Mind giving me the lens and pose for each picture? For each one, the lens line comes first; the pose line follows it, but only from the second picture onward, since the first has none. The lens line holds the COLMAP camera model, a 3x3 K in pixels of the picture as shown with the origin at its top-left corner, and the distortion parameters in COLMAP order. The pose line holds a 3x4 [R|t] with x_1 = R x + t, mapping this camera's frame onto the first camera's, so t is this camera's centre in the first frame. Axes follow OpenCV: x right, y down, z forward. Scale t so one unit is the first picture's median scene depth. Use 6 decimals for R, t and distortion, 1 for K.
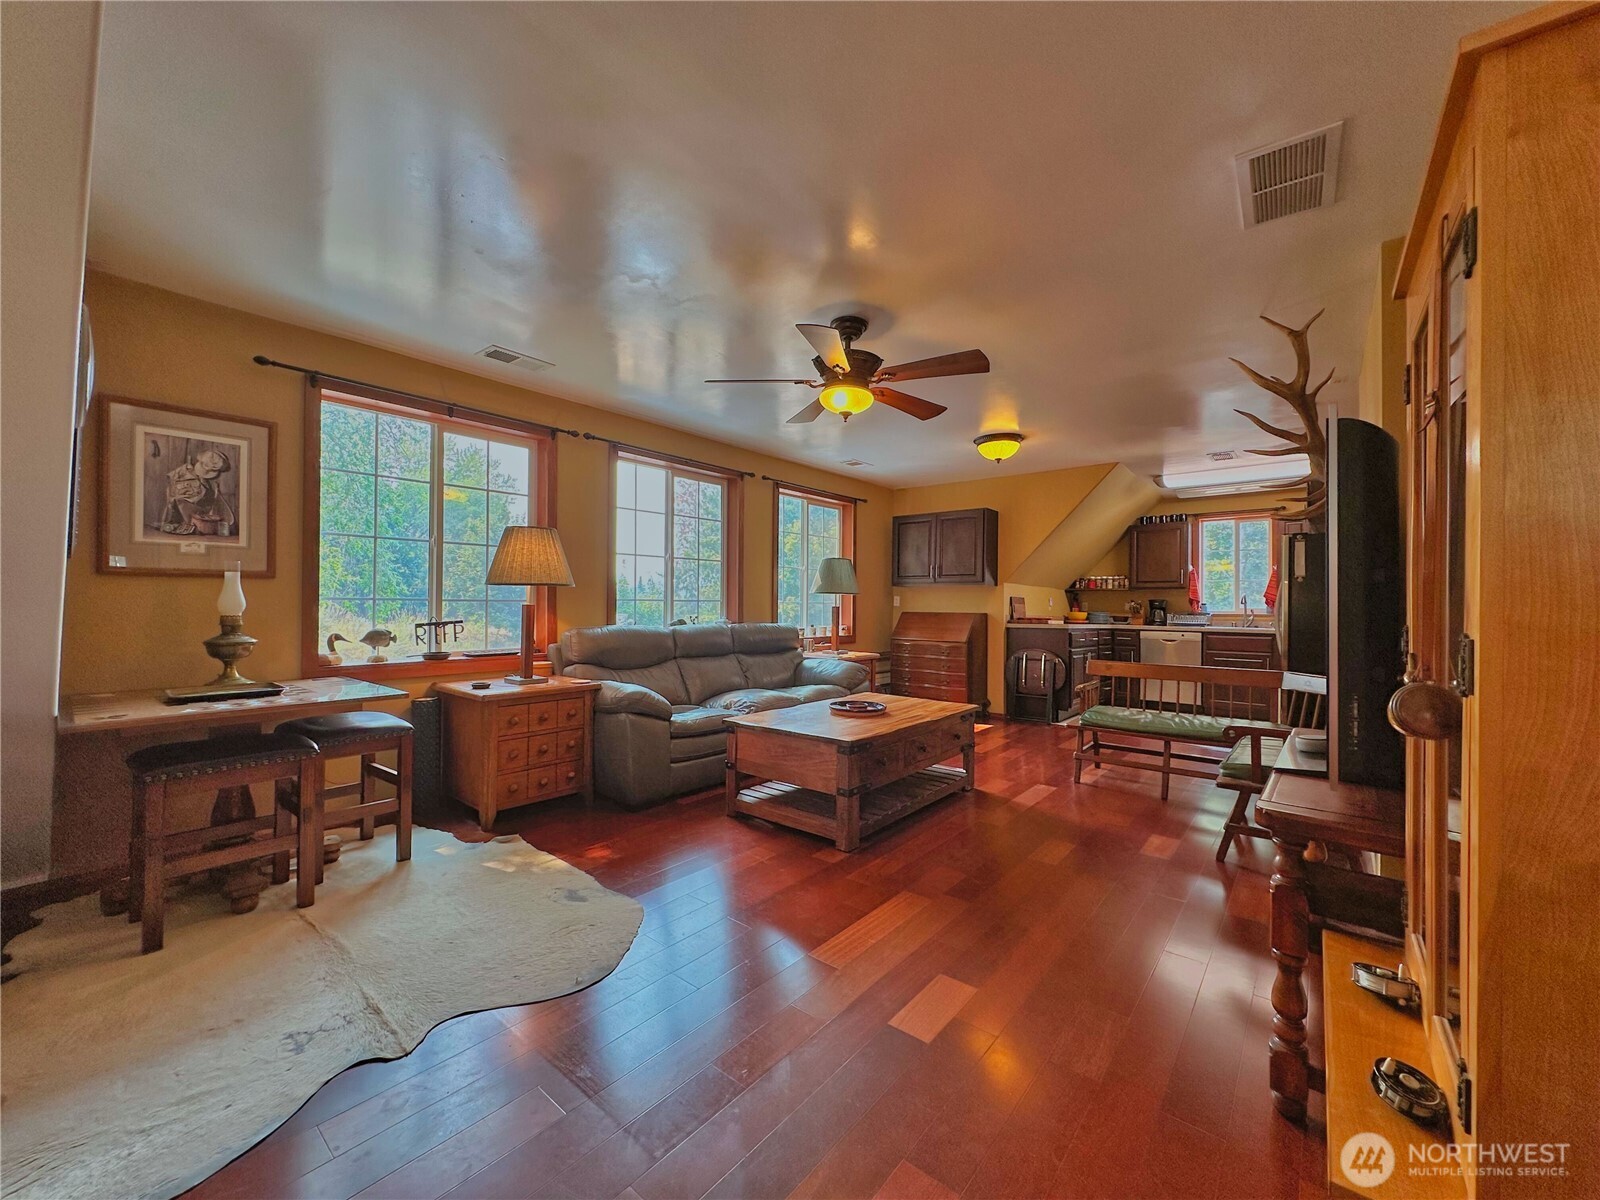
lens RADIAL K [[633.1, 0, 800.0], [0, 633.1, 600.0], [0, 0, 1]] dist [-0.003626, 0.000546]
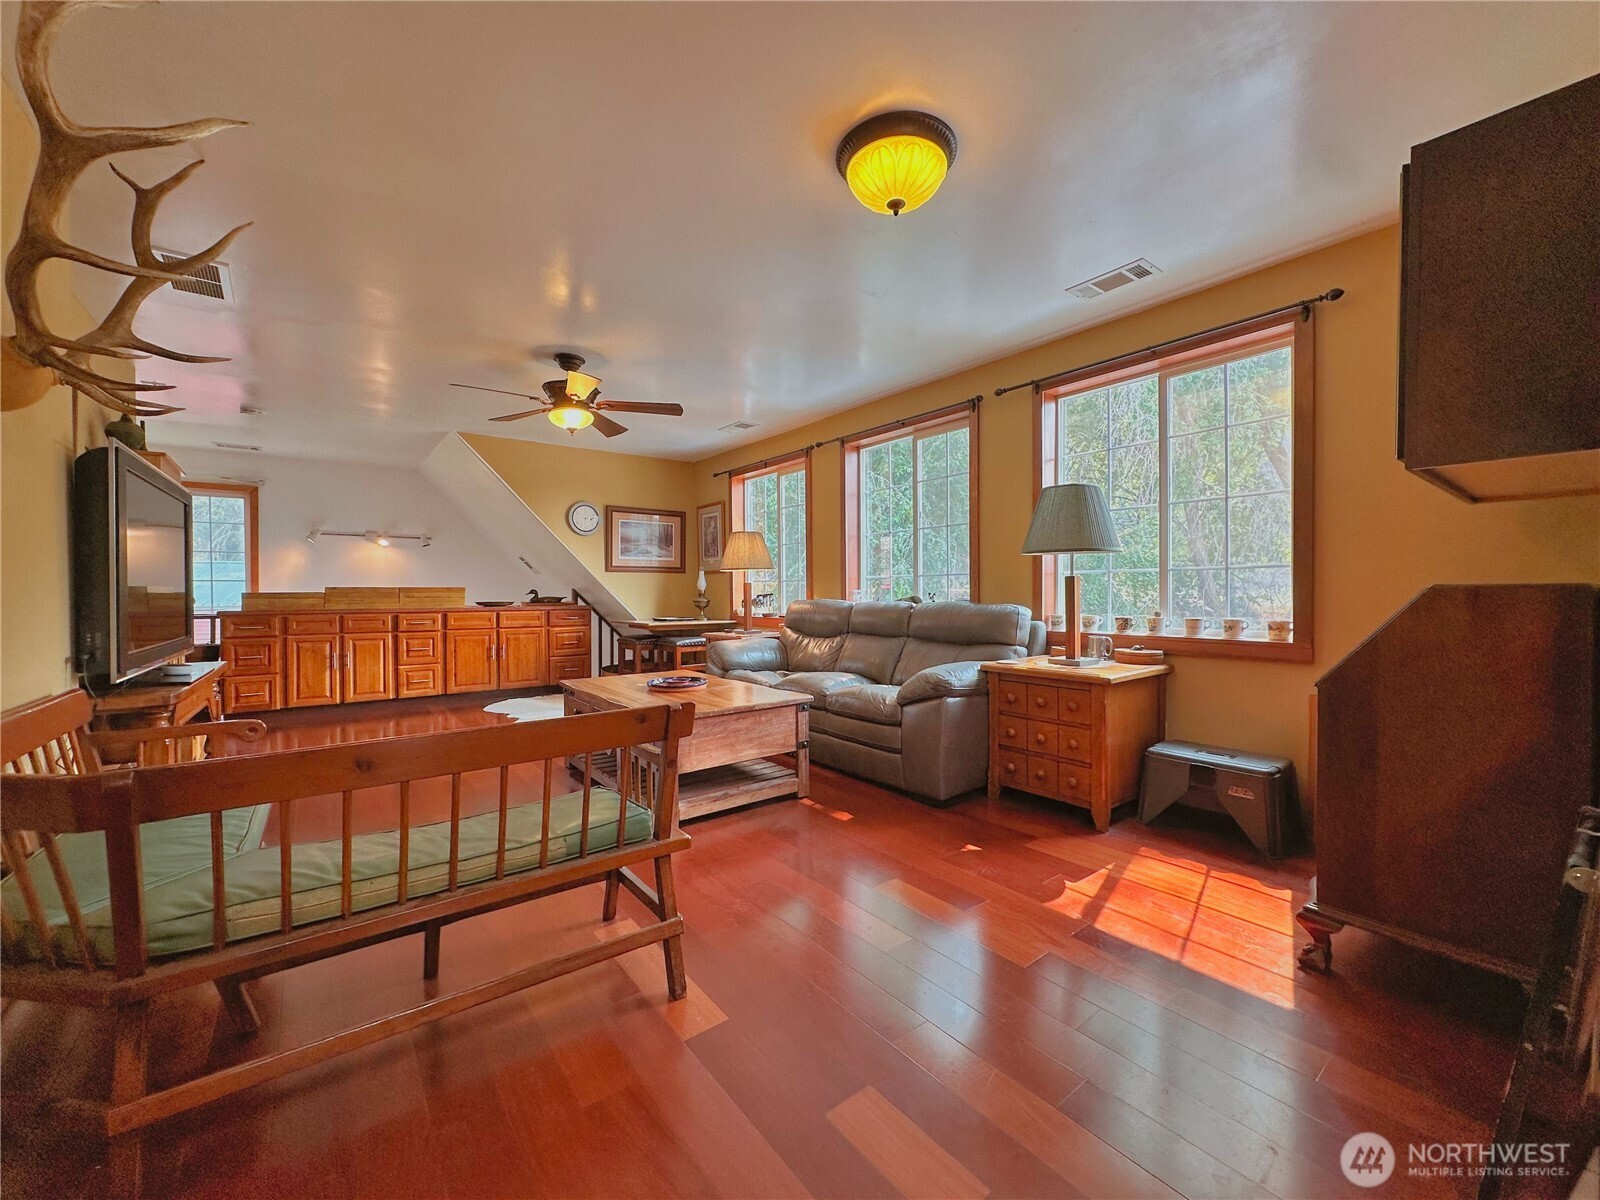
lens RADIAL K [[633.1, 0, 800.0], [0, 633.1, 600.0], [0, 0, 1]] dist [-0.003626, 0.000546]
pose [[-0.218503, 0.008344, -0.975801, 0.790137], [0.010966, 0.999921, 0.006094, 0.031235], [0.975775, -0.009369, -0.218578, 1.111254]]
